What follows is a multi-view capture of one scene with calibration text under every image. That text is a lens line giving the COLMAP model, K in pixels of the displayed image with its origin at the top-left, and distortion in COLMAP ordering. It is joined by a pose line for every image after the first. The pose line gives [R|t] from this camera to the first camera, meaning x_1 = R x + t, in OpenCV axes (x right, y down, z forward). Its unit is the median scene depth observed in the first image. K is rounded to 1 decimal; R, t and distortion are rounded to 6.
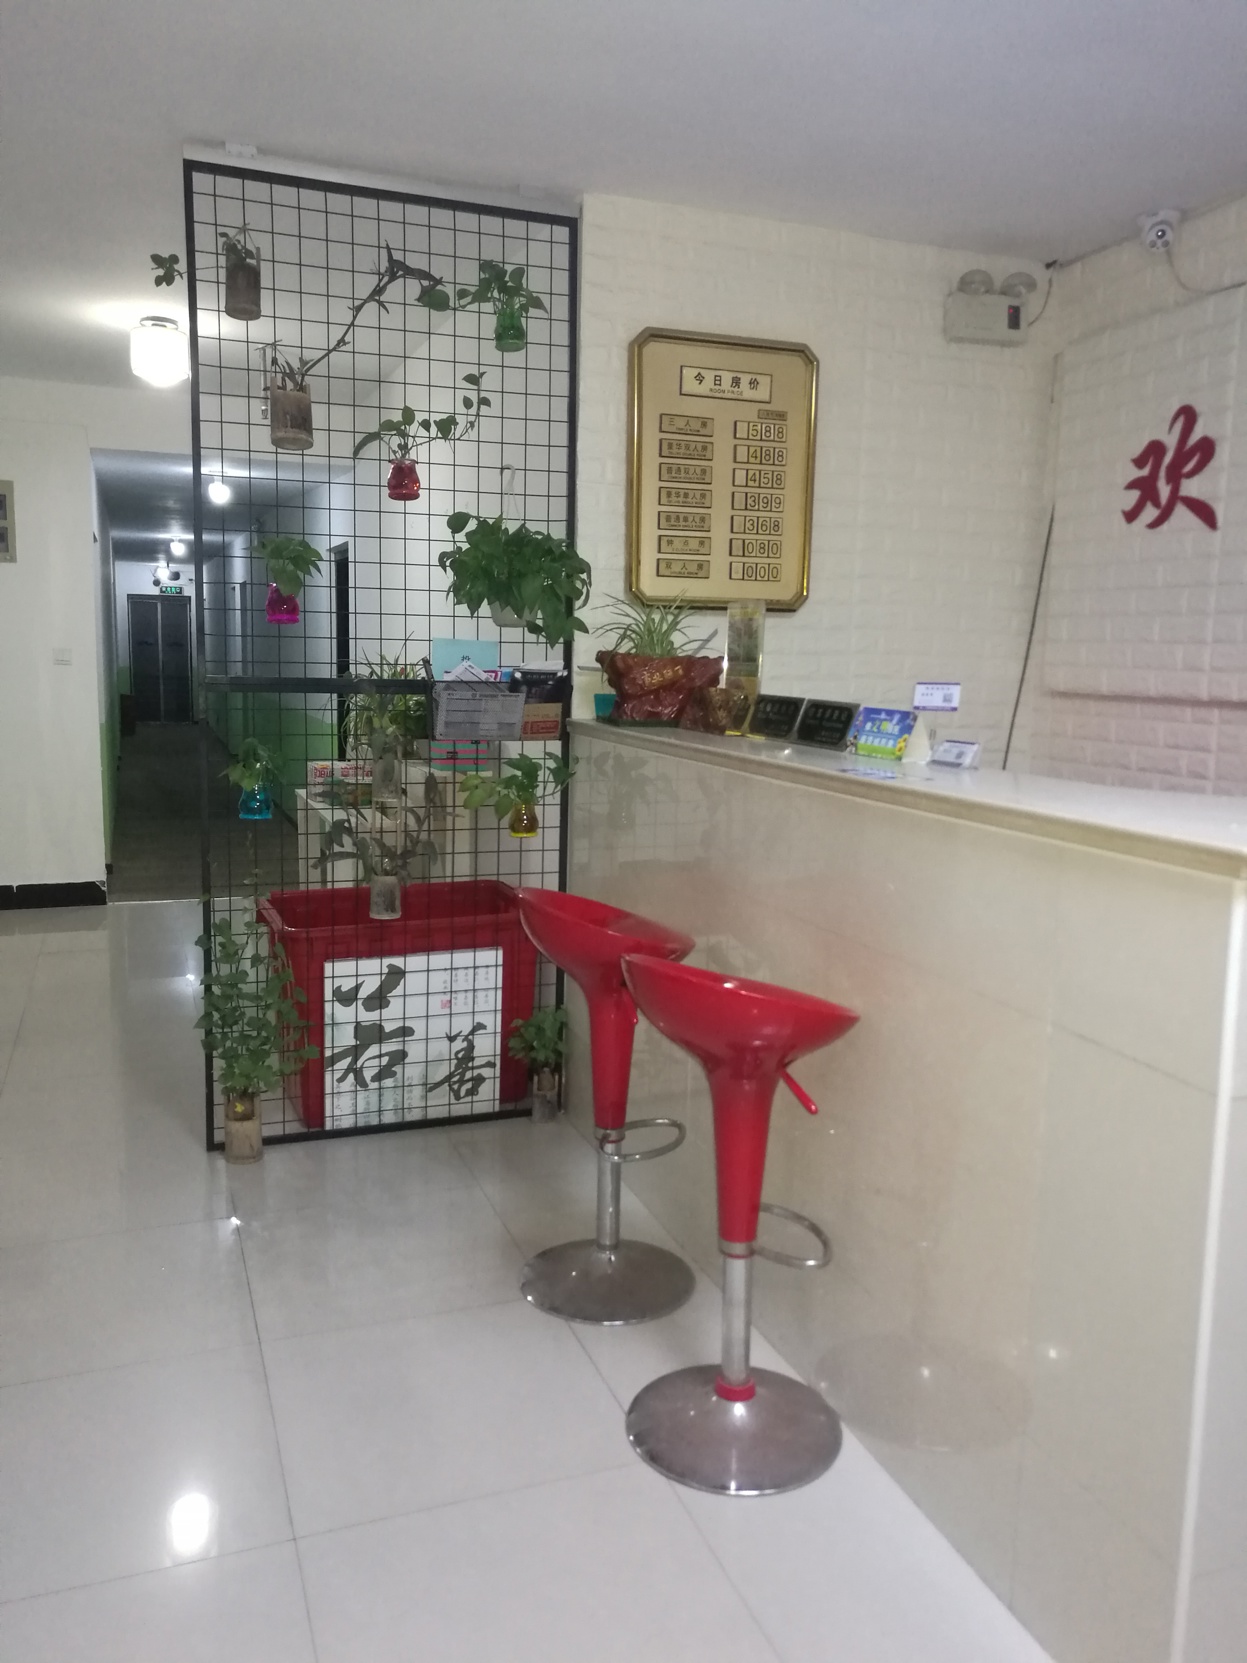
lens RADIAL K [[1278.4, 0, 609.5], [0, 1278.4, 822.6], [0, 0, 1]] dist [-0.006816, 0.000493]
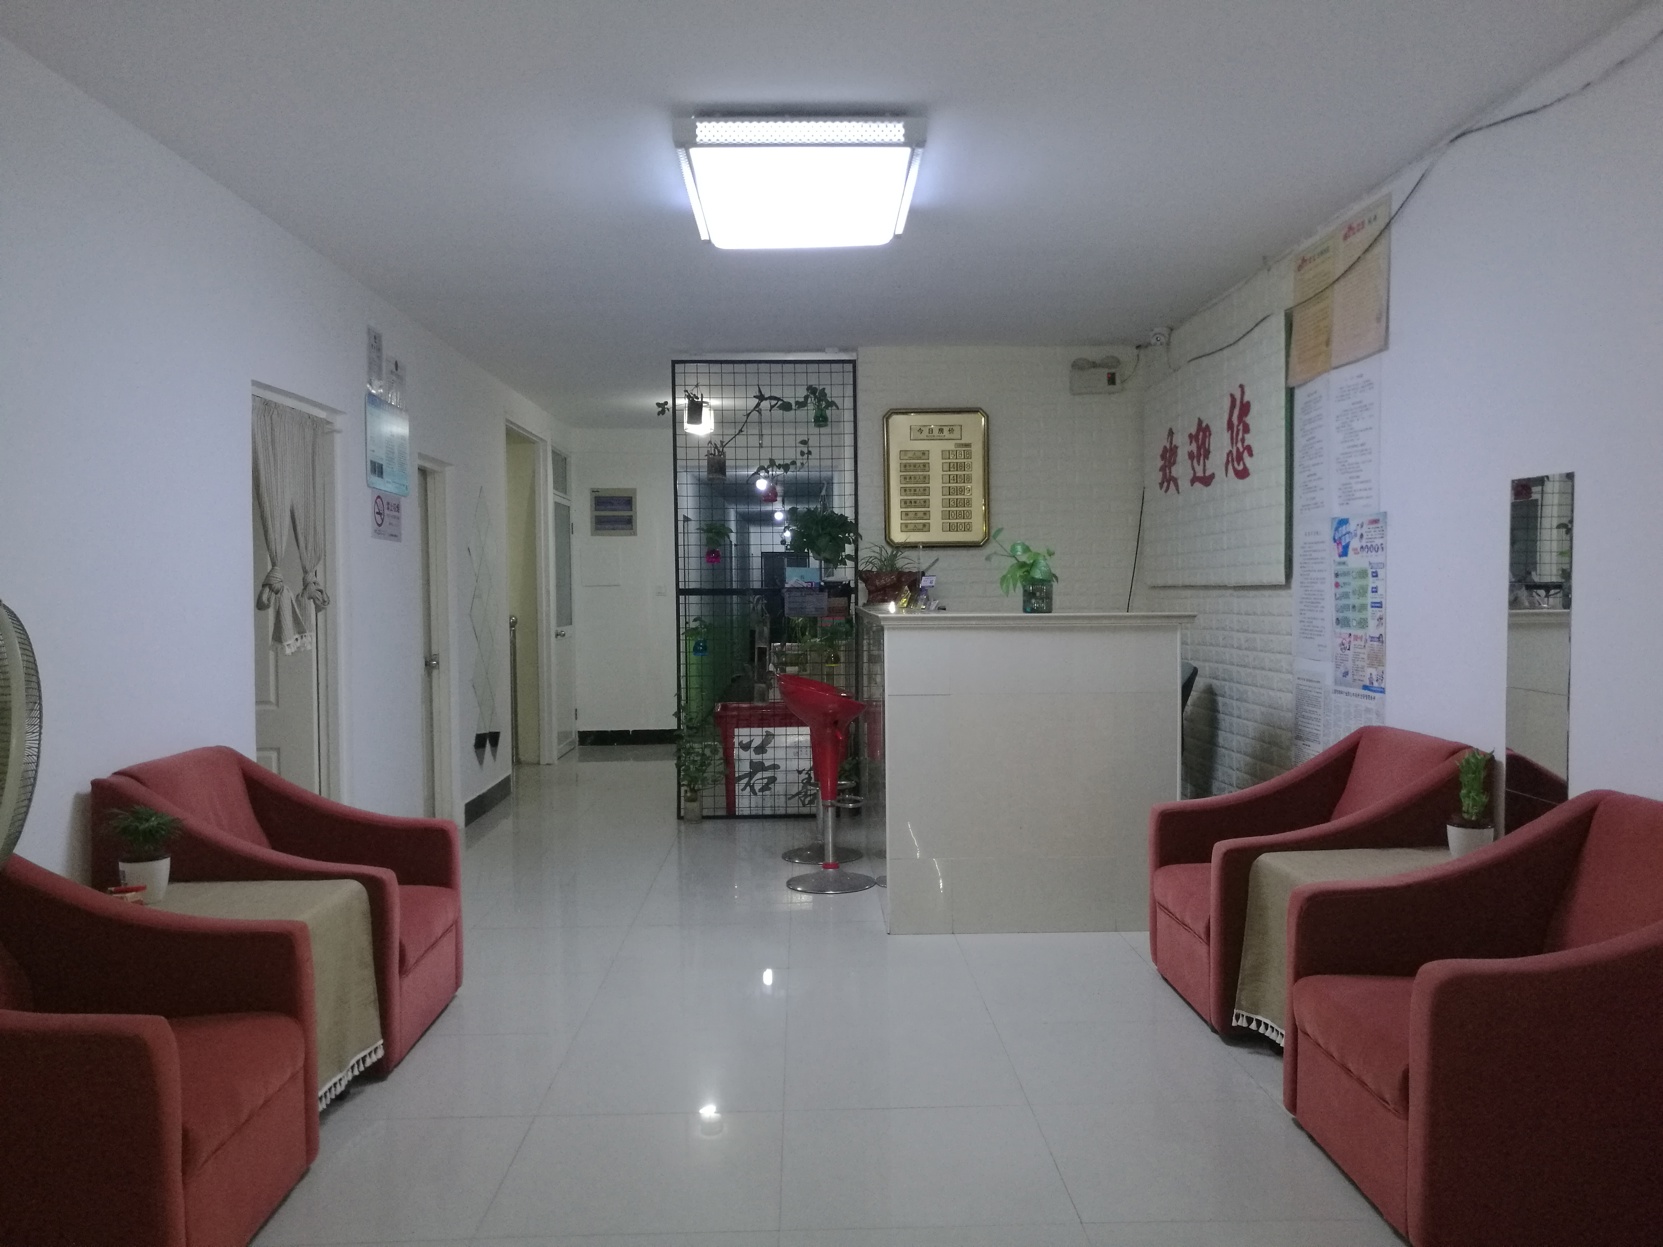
lens RADIAL K [[1278.4, 0, 840.6], [0, 1278.4, 625.1], [0, 0, 1]] dist [-0.006816, 0.000493]
pose [[0.946266, -0.022537, -0.322604, 0.575863], [-0.013473, 0.993955, -0.108957, 0.161011], [0.323110, 0.107449, 0.940242, -0.840277]]
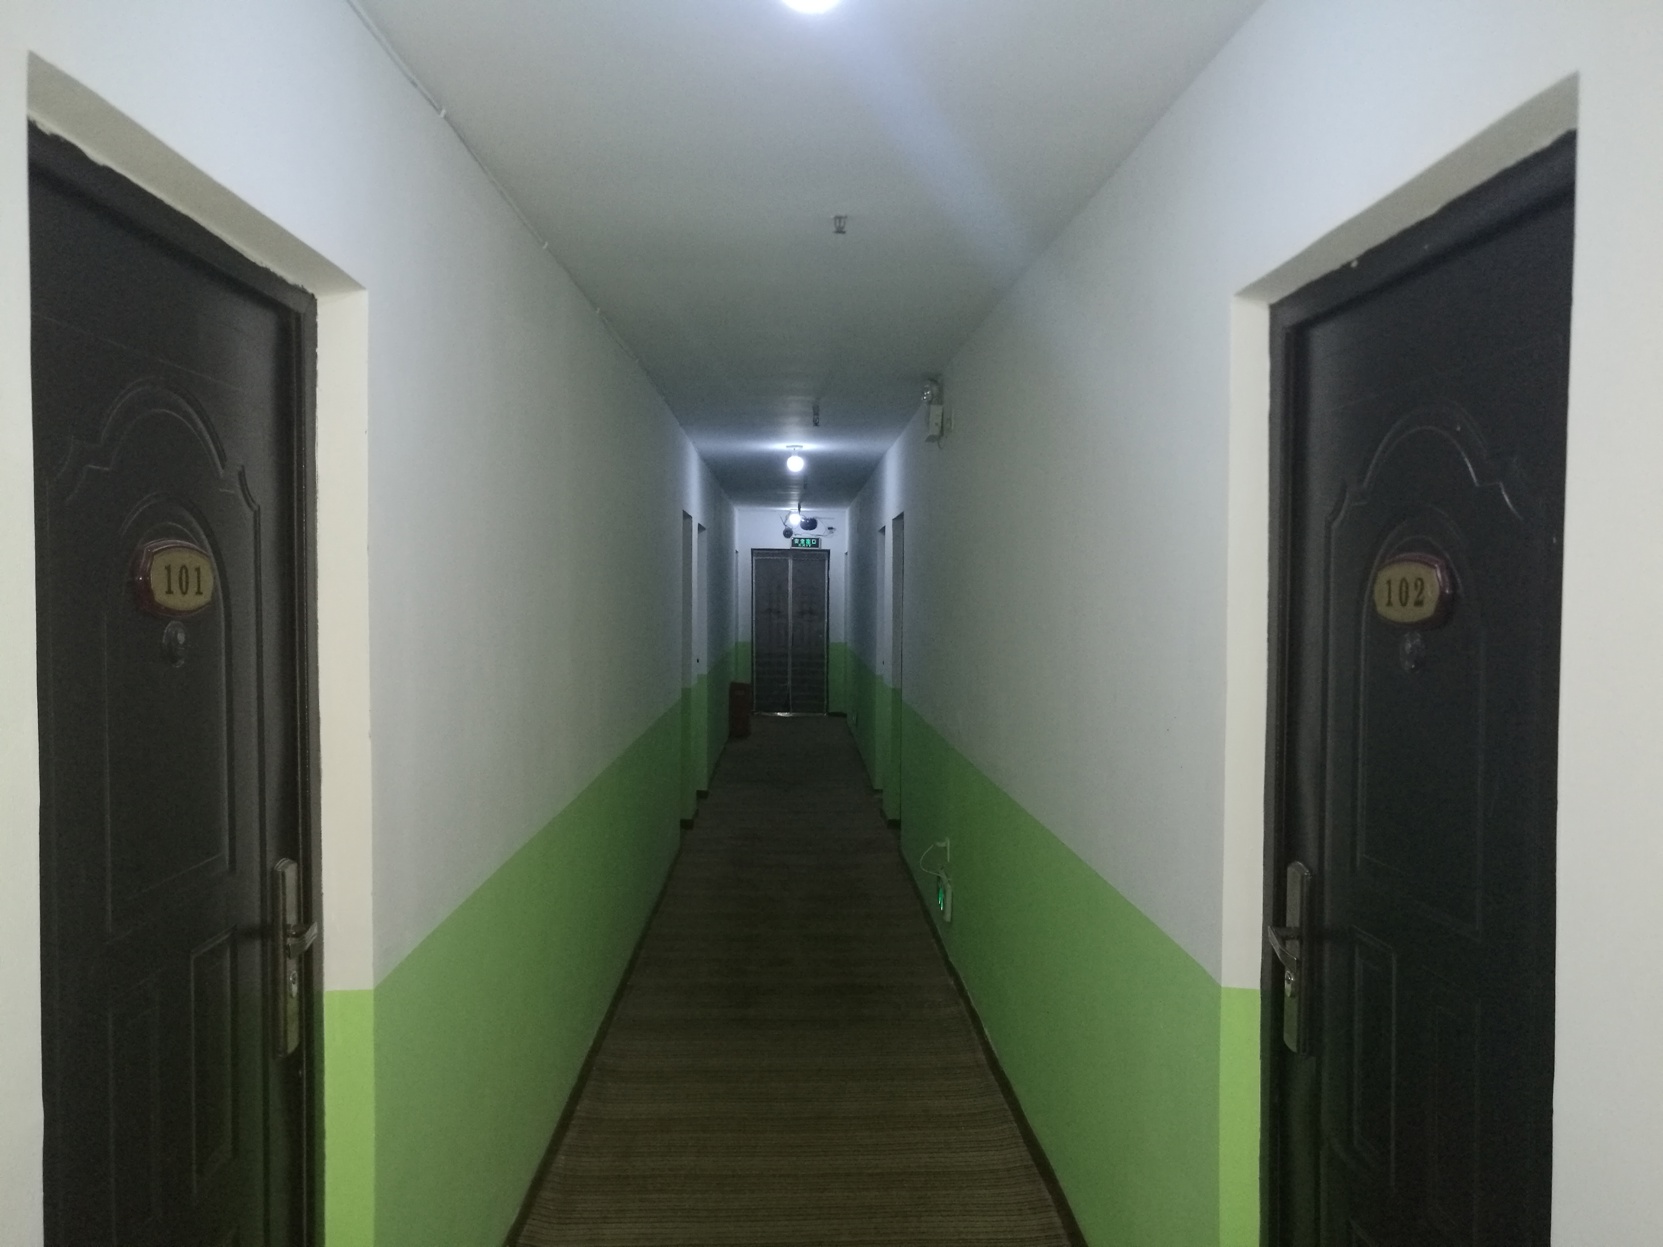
lens RADIAL K [[1278.4, 0, 831.6], [0, 1278.4, 625.6], [0, 0, 1]] dist [-0.006816, 0.000493]
pose [[0.948033, 0.000445, -0.318171, -0.500046], [-0.037720, 0.993104, -0.111002, -0.284773], [0.315928, 0.117235, 0.941513, 1.716490]]
